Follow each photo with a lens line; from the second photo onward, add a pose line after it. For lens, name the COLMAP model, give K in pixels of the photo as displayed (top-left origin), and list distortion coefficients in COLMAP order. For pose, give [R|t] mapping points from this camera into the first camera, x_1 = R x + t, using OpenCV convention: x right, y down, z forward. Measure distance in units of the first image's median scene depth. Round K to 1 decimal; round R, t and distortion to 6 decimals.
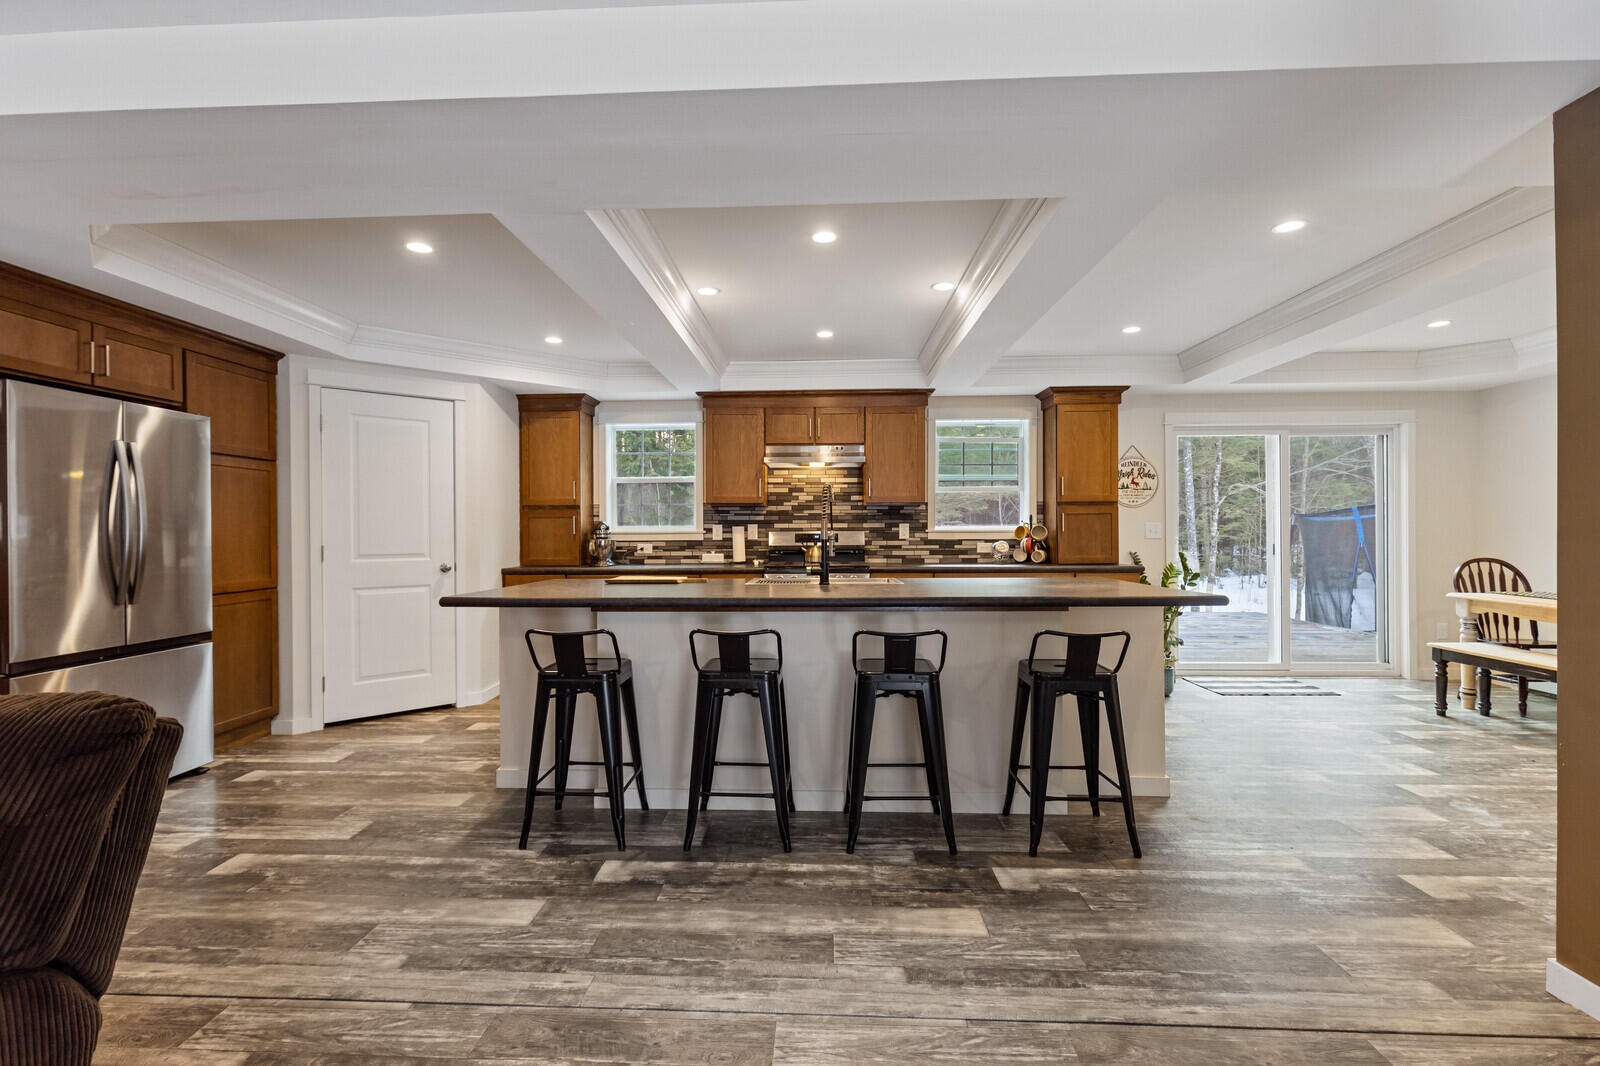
lens RADIAL K [[719.2, 0, 785.5], [0, 719.2, 533.0], [0, 0, 1]] dist [0.002569, -0.002420]
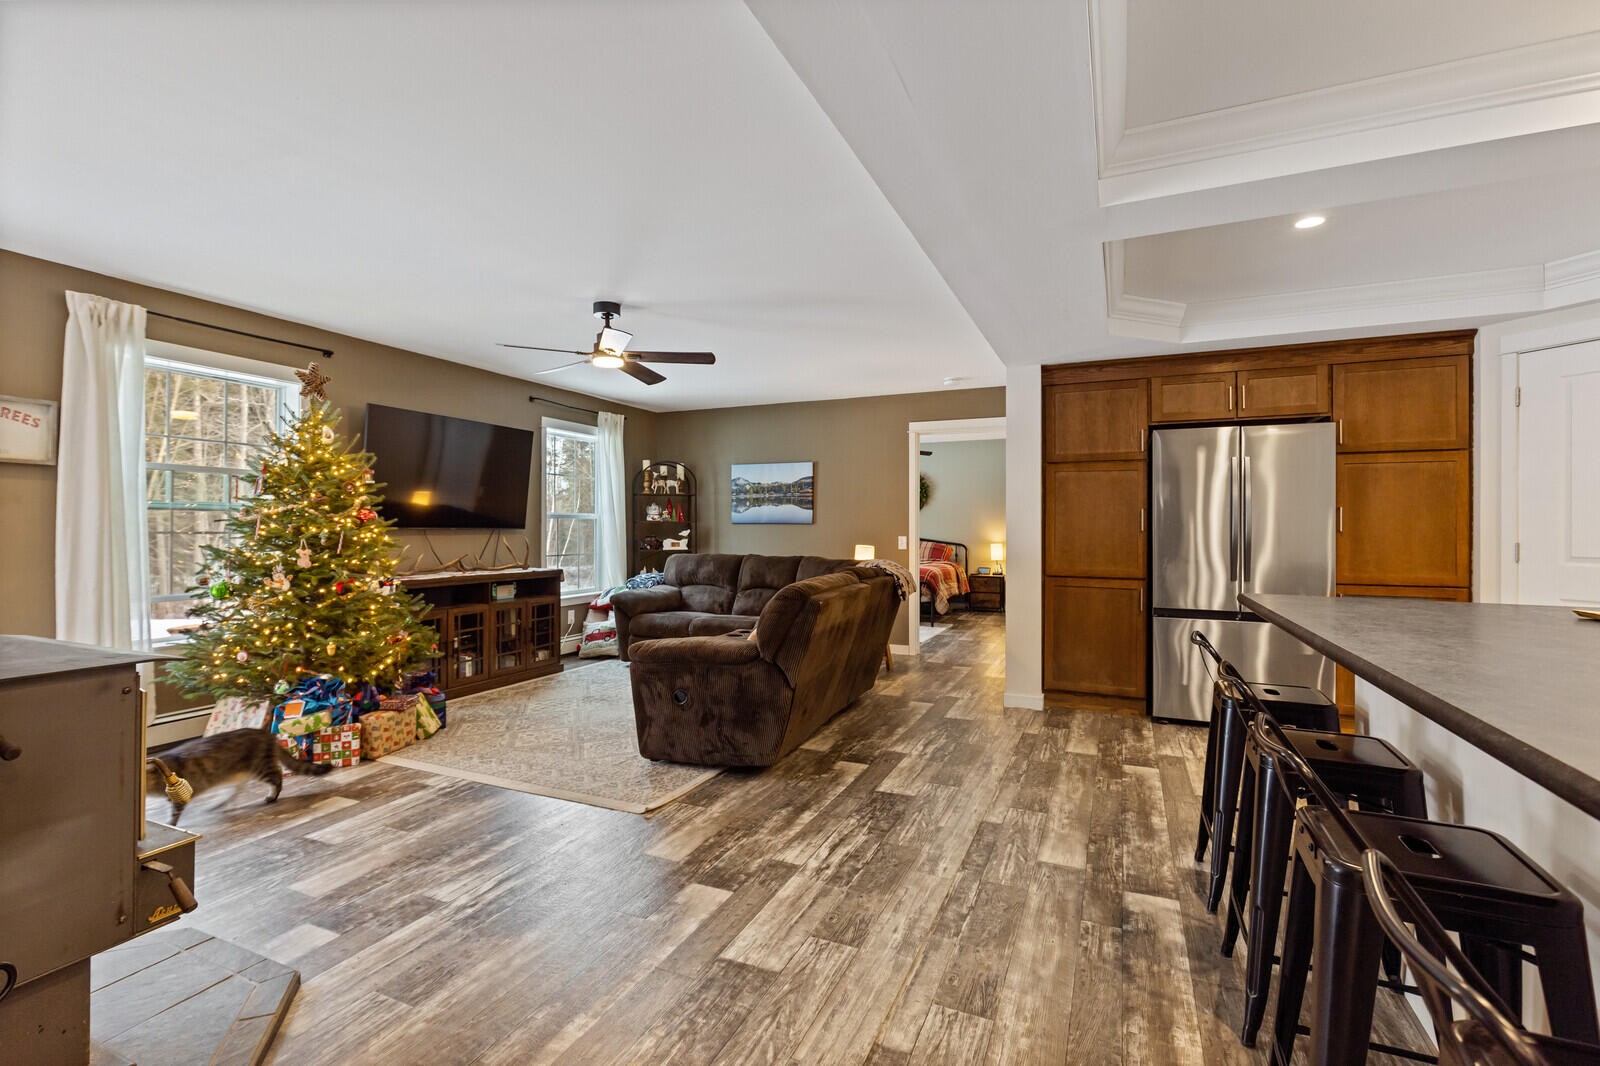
lens RADIAL K [[719.2, 0, 796.4], [0, 719.2, 525.2], [0, 0, 1]] dist [0.002569, -0.002420]
pose [[-0.358117, 0.002302, -0.933674, 0.347980], [-0.003285, 0.999988, 0.003726, -0.003123], [0.933671, 0.004402, -0.358105, 0.412959]]
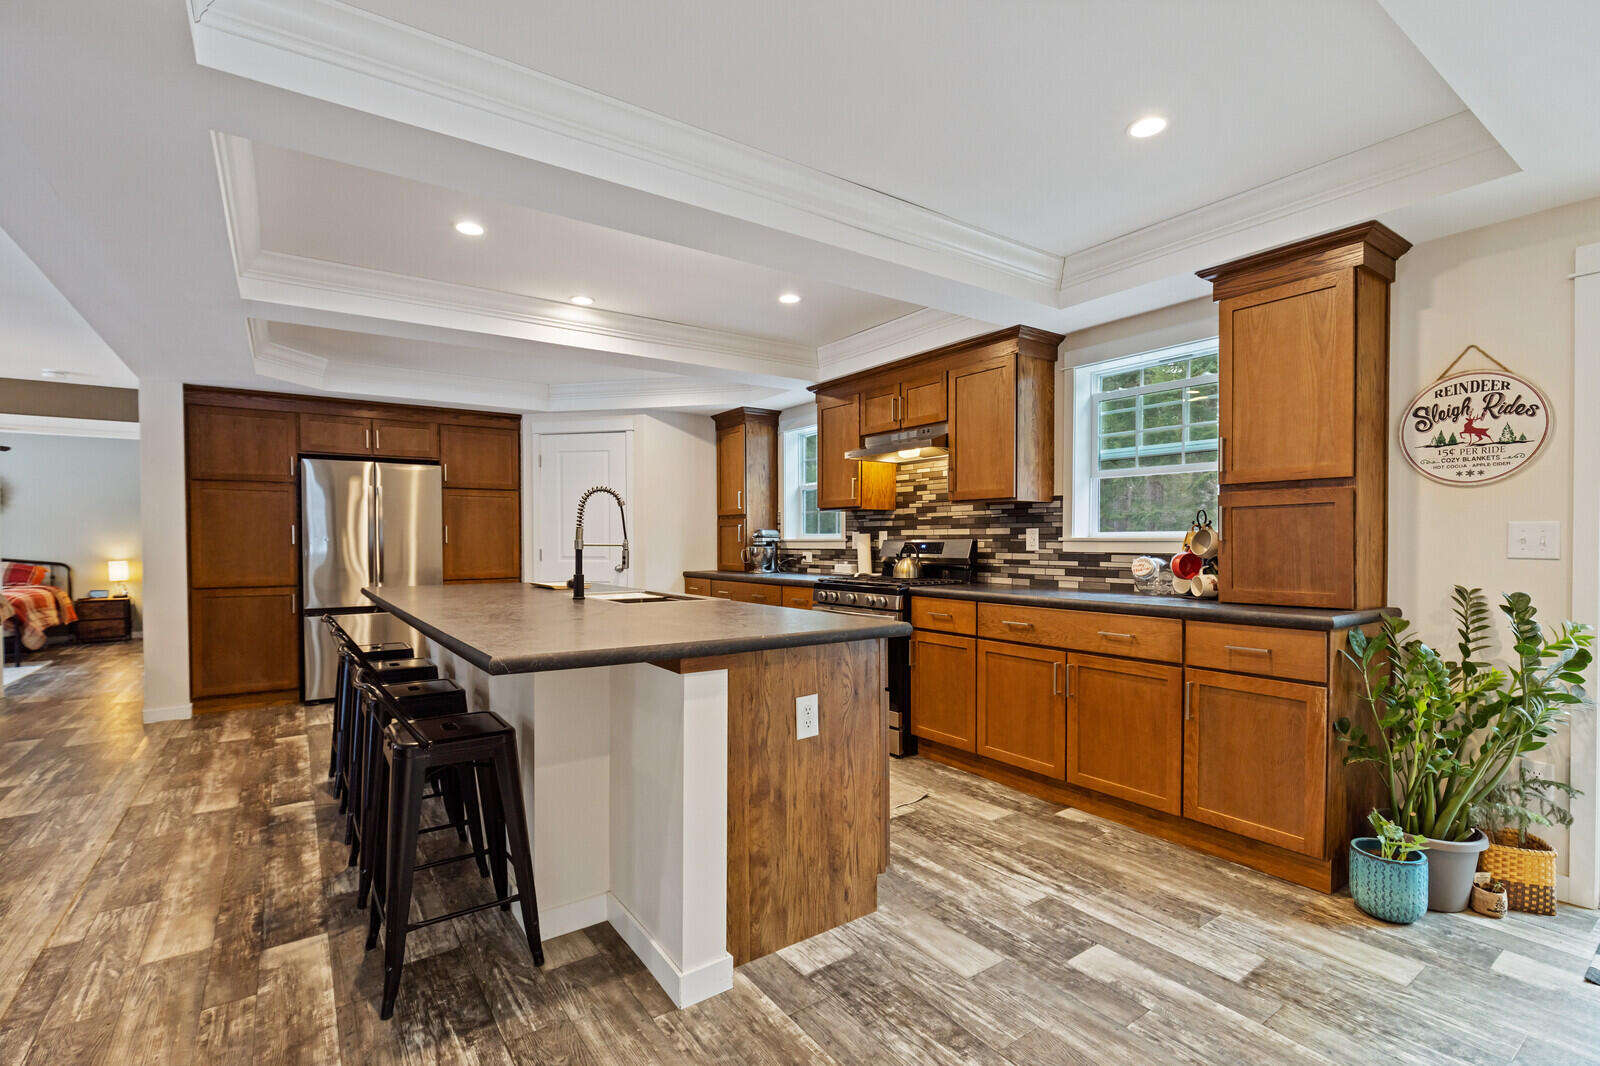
lens RADIAL K [[719.2, 0, 786.0], [0, 719.2, 551.7], [0, 0, 1]] dist [0.002569, -0.002420]
pose [[0.616218, 0.015359, -0.787426, 0.590898], [-0.001473, 0.999831, 0.018350, -0.003340], [0.787574, -0.010147, 0.616136, 0.414032]]
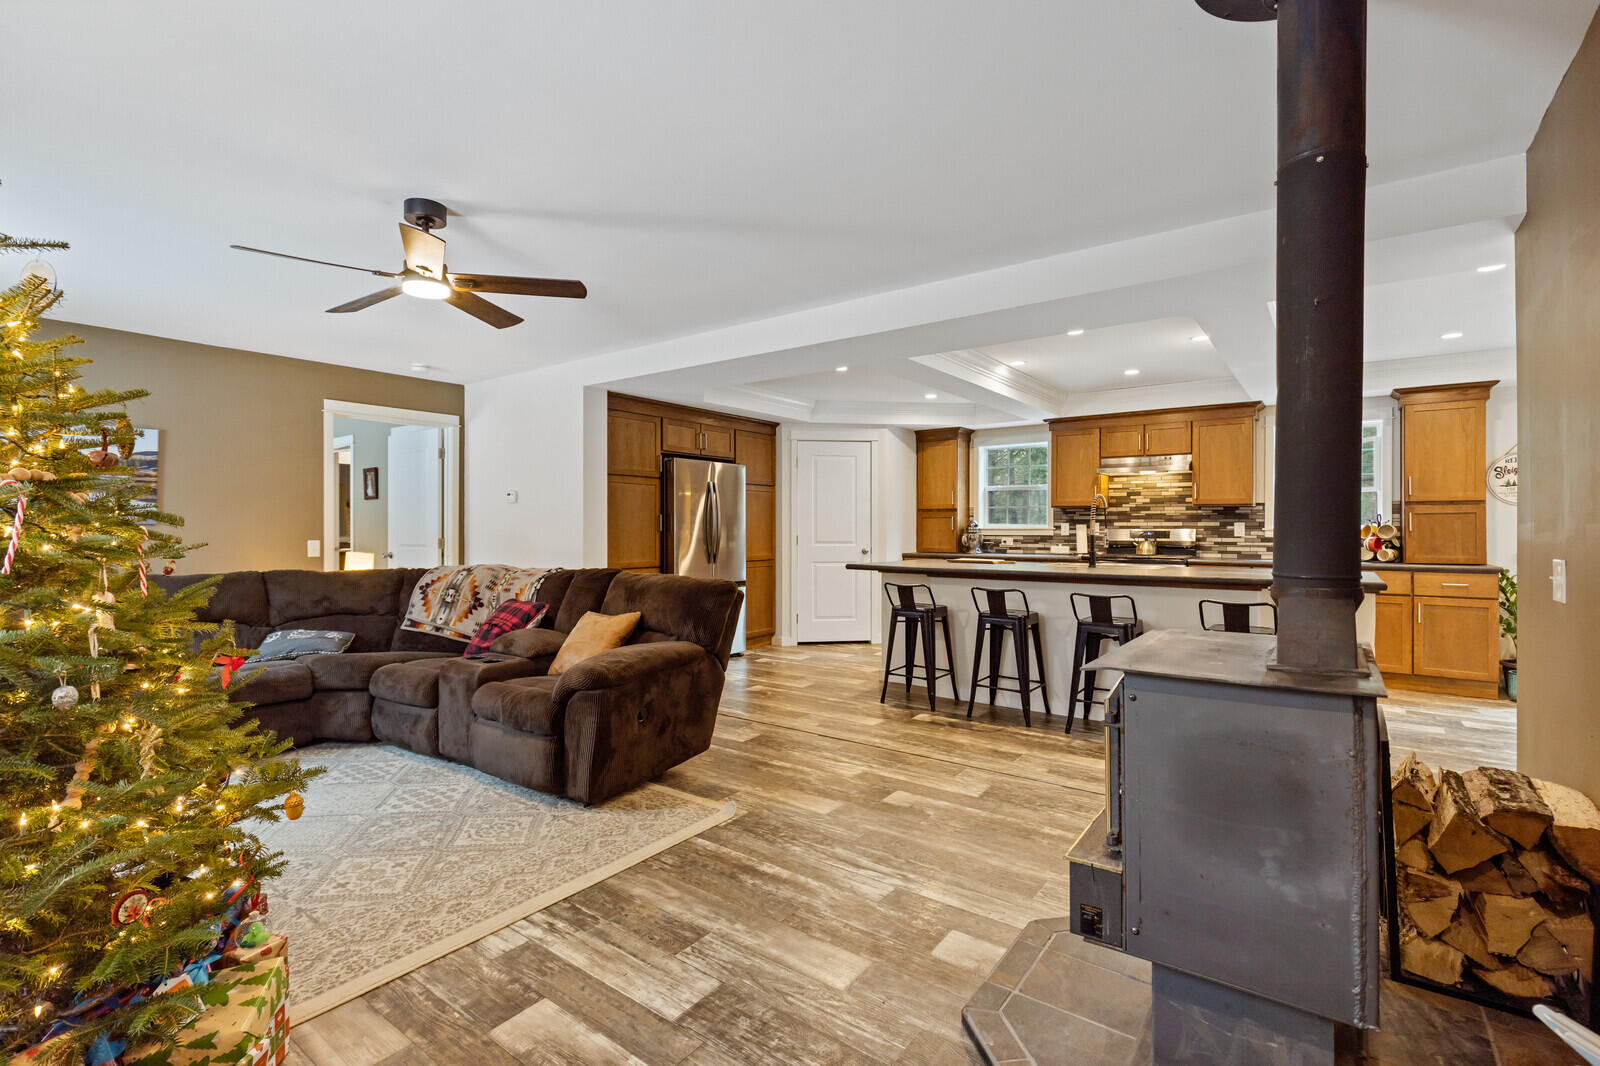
lens RADIAL K [[719.2, 0, 798.0], [0, 719.2, 523.7], [0, 0, 1]] dist [0.002569, -0.002420]
pose [[0.831012, 0.002924, -0.556247, 0.227873], [-0.006468, 0.999969, -0.004407, -0.002109], [0.556217, 0.007260, 0.831005, -0.308015]]
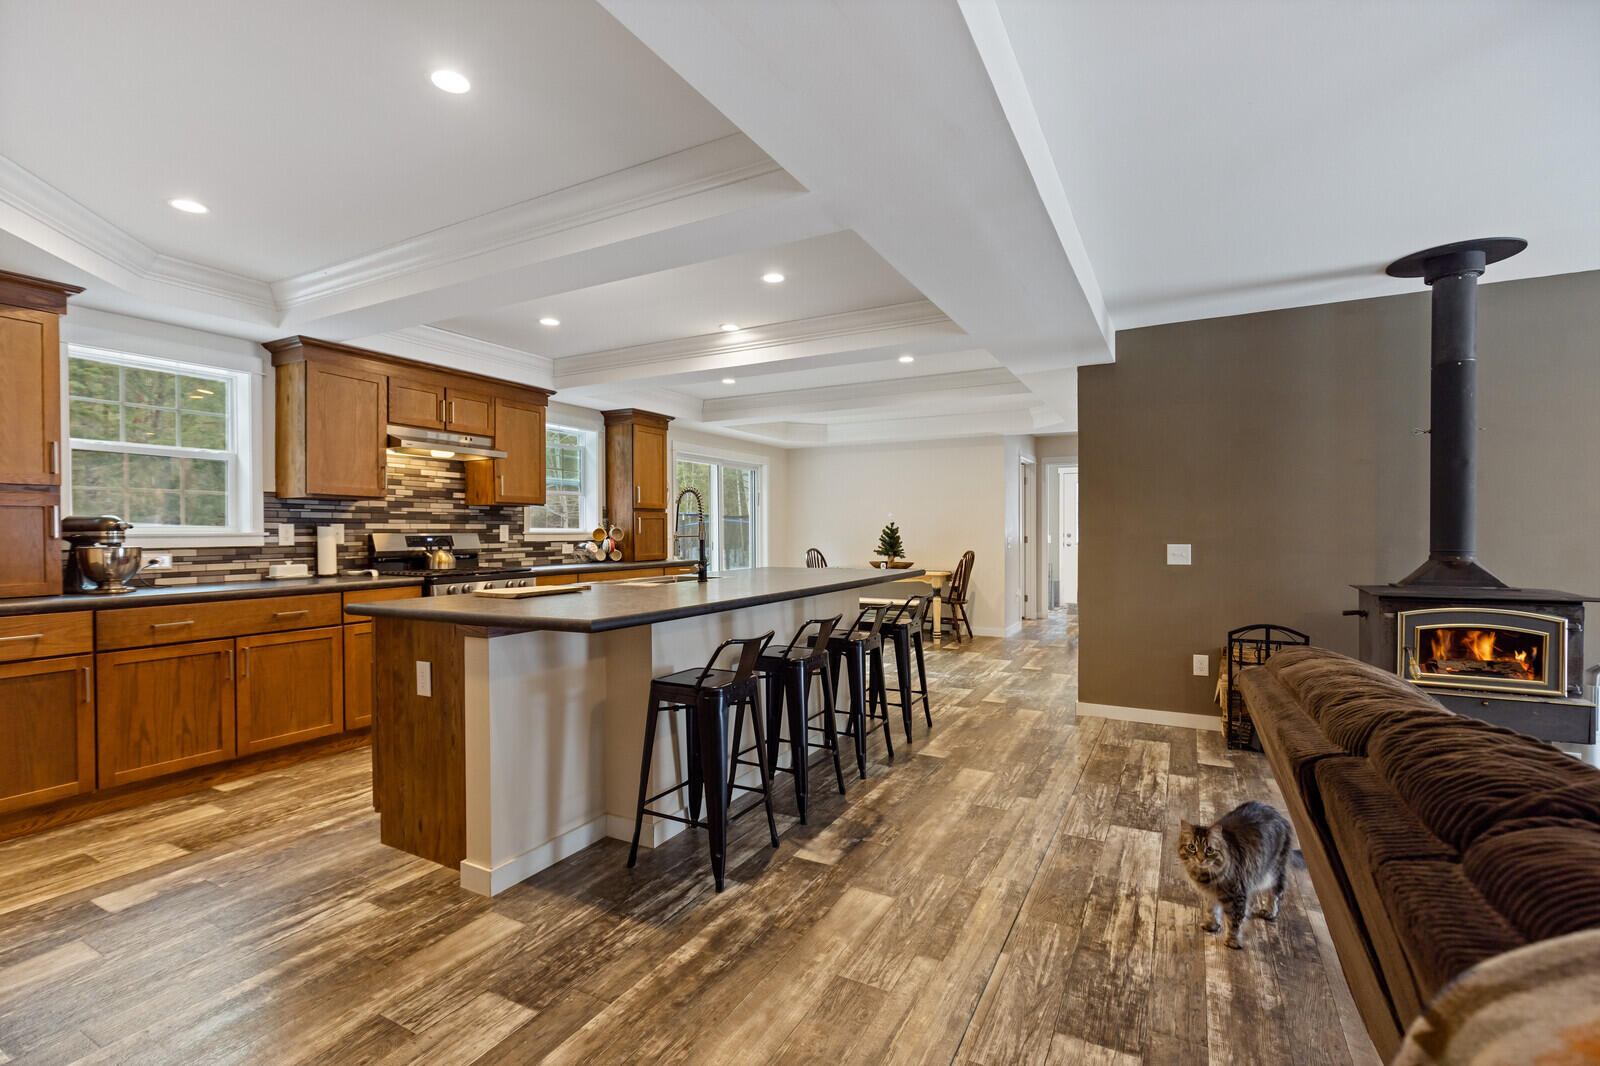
lens RADIAL K [[714.3, 0, 776.0], [0, 714.3, 558.0], [0, 0, 1]] dist [-0.006938, 0.000316]
pose [[0.451632, -0.030188, 0.891694, -0.541318], [0.001899, 0.999458, 0.032874, 0.000074], [-0.892202, -0.013153, 0.451444, 0.268659]]
